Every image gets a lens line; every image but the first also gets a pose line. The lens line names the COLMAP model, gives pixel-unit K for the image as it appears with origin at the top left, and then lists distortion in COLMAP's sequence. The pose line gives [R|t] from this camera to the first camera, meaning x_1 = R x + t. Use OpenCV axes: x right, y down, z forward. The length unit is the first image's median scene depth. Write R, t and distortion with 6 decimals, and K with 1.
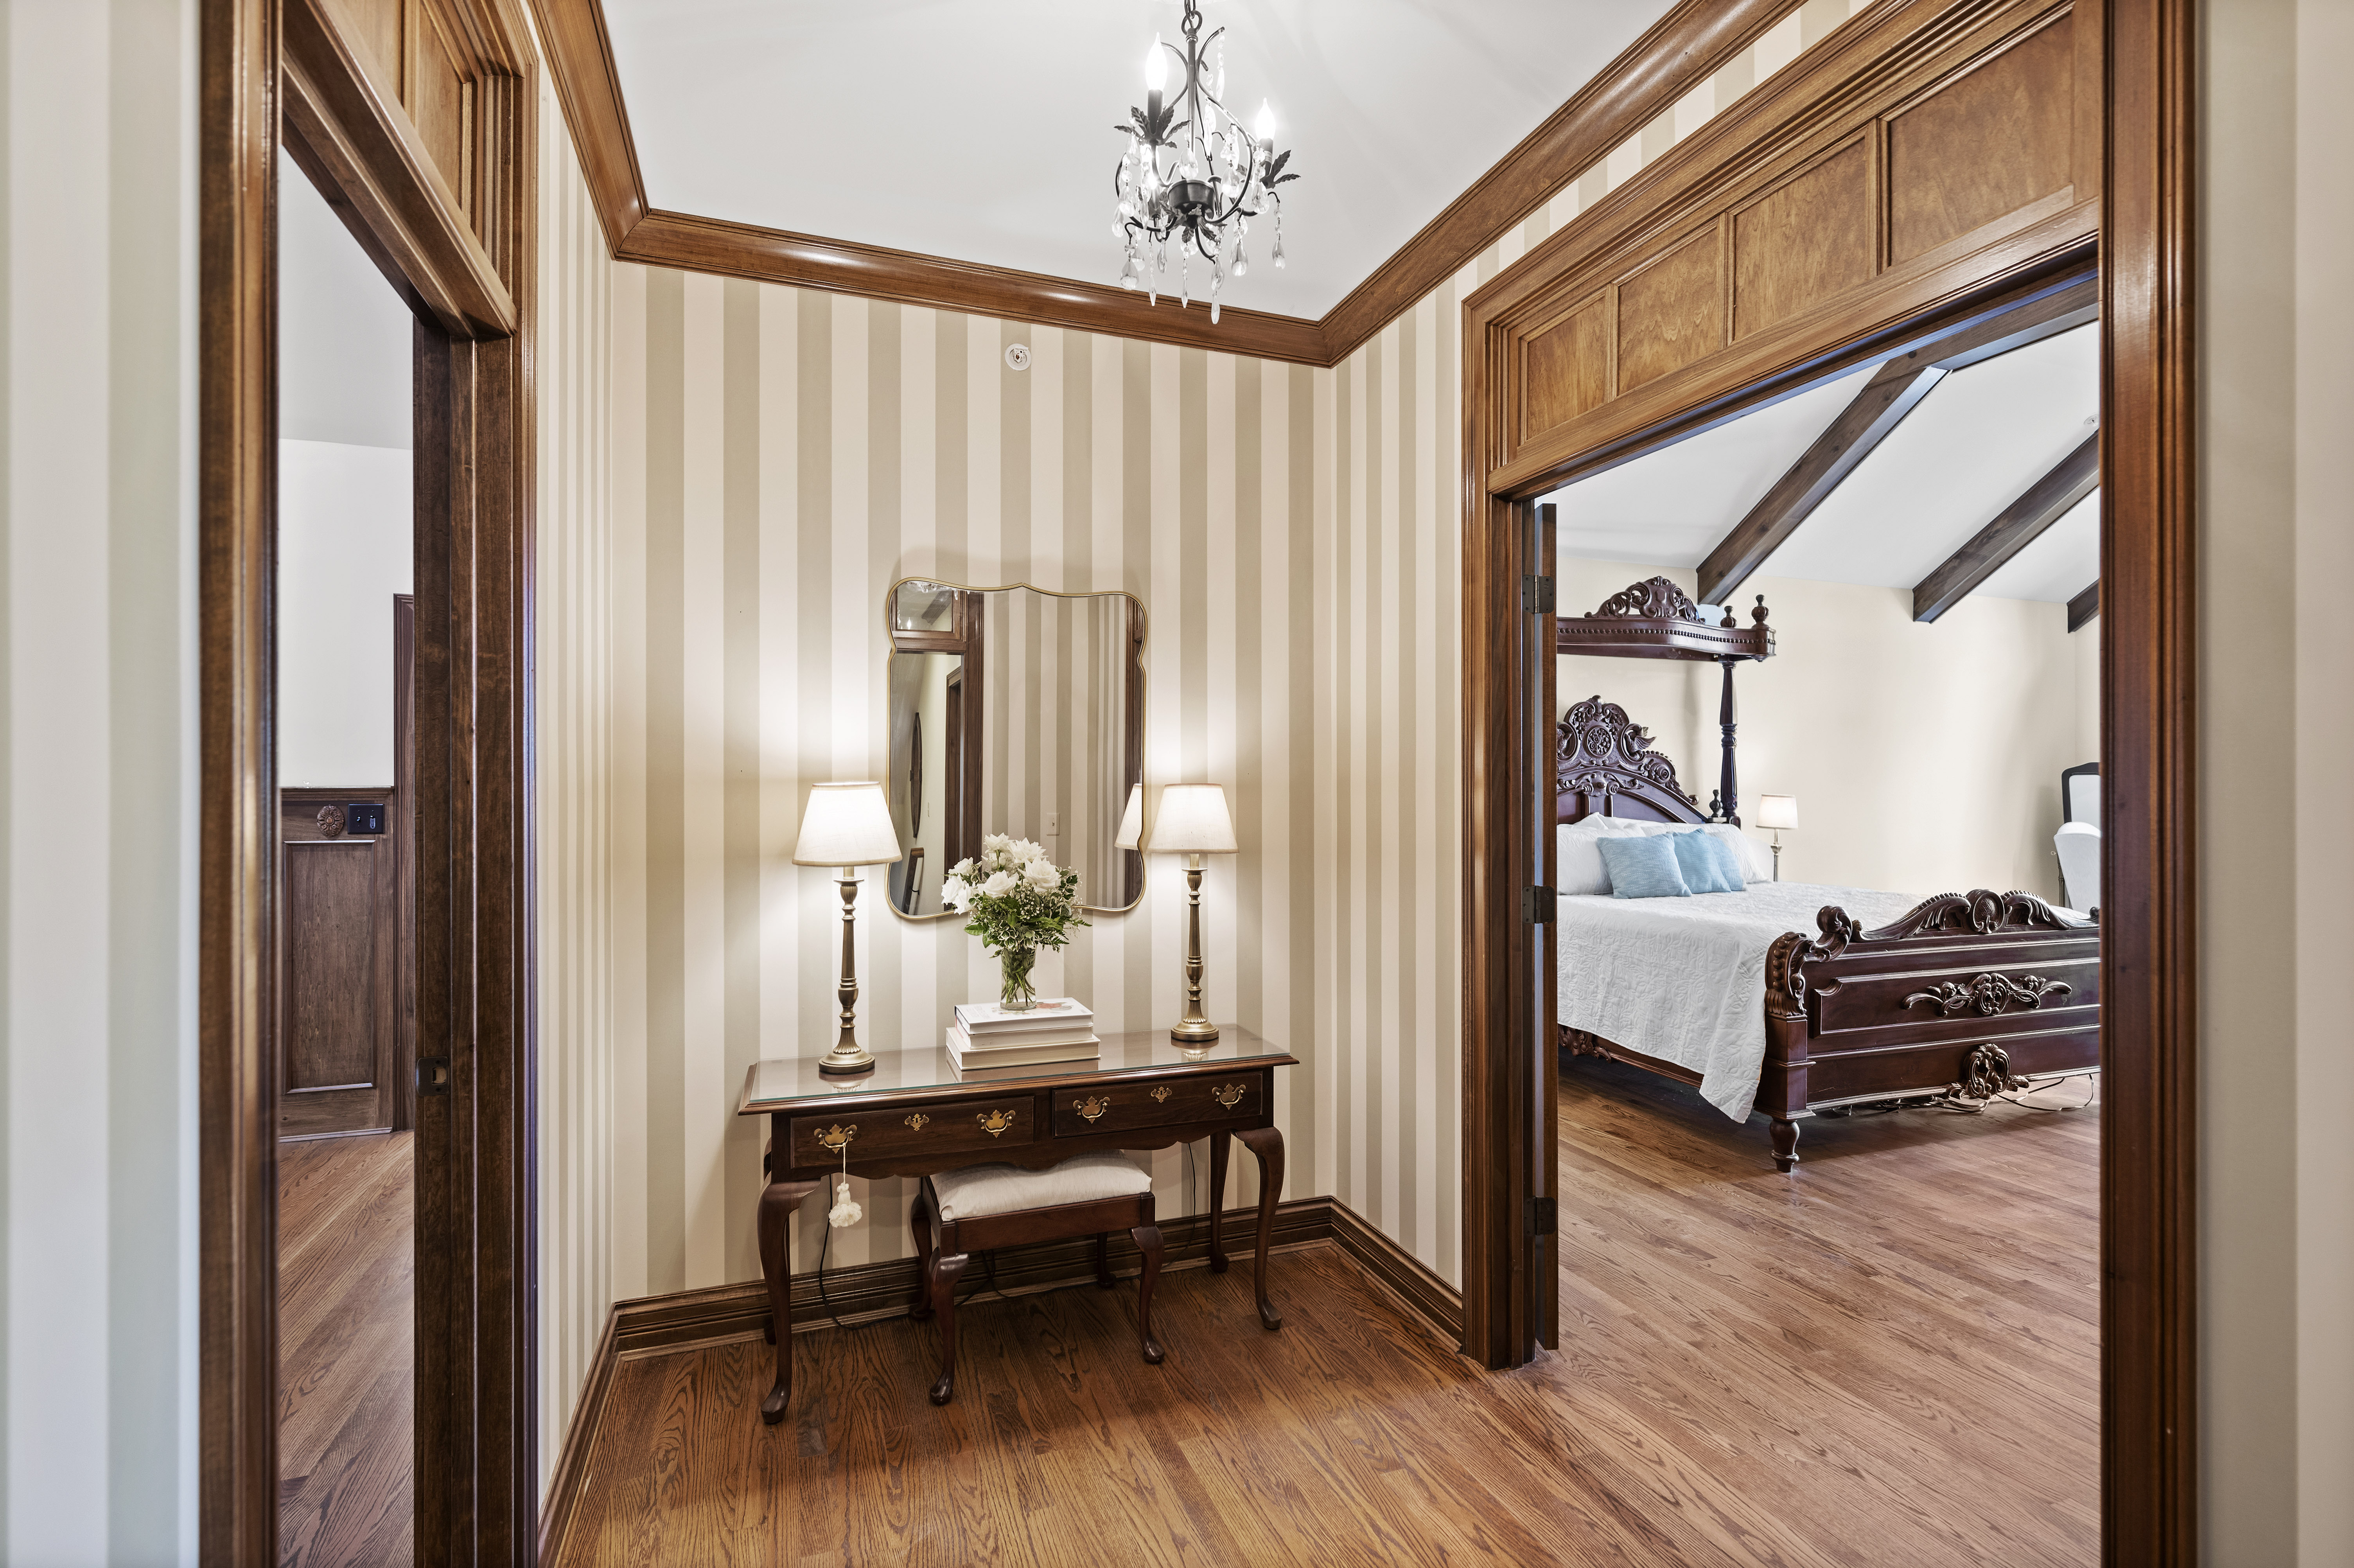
lens RADIAL K [[1071.1, 0, 1160.4], [0, 1071.1, 787.0], [0, 0, 1]] dist [-0.003461, 0.001697]
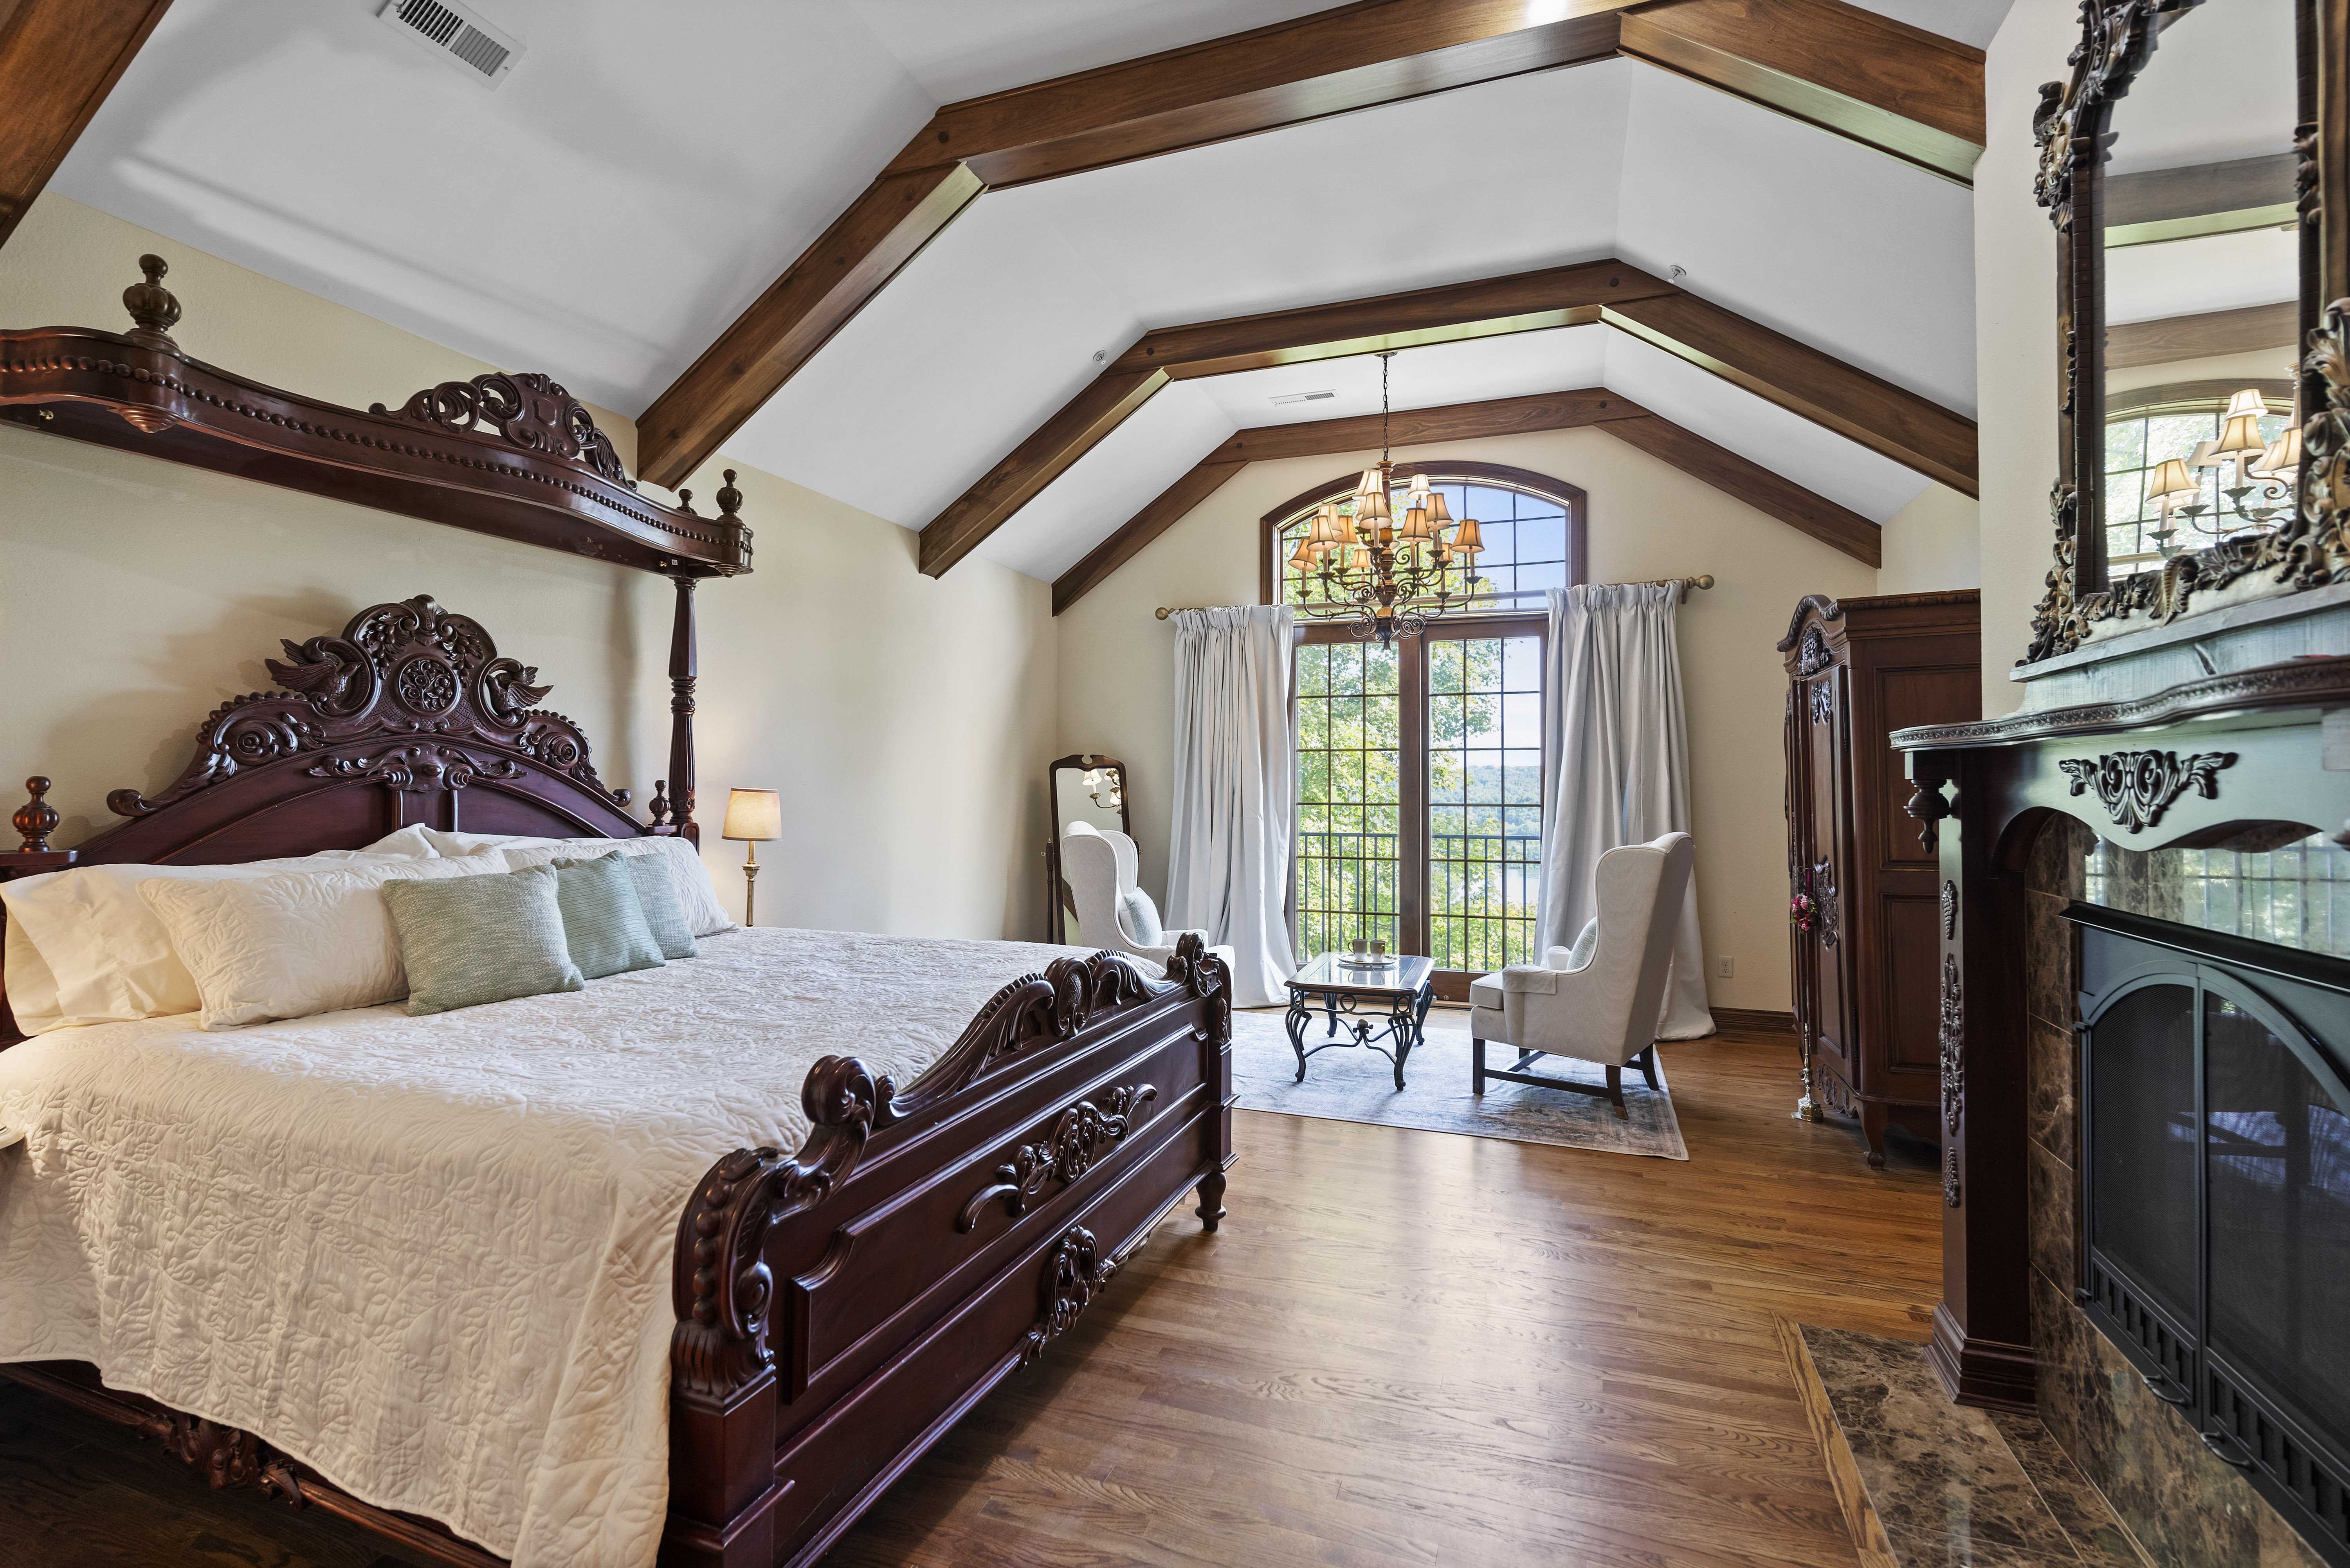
lens RADIAL K [[1069.2, 0, 1164.9], [0, 1069.2, 771.2], [0, 0, 1]] dist [-0.003461, 0.001697]
pose [[0.643595, 0.014478, 0.765230, 0.263914], [-0.008643, 0.999895, -0.011649, 0.001690], [-0.765318, 0.000884, 0.643652, 0.429000]]
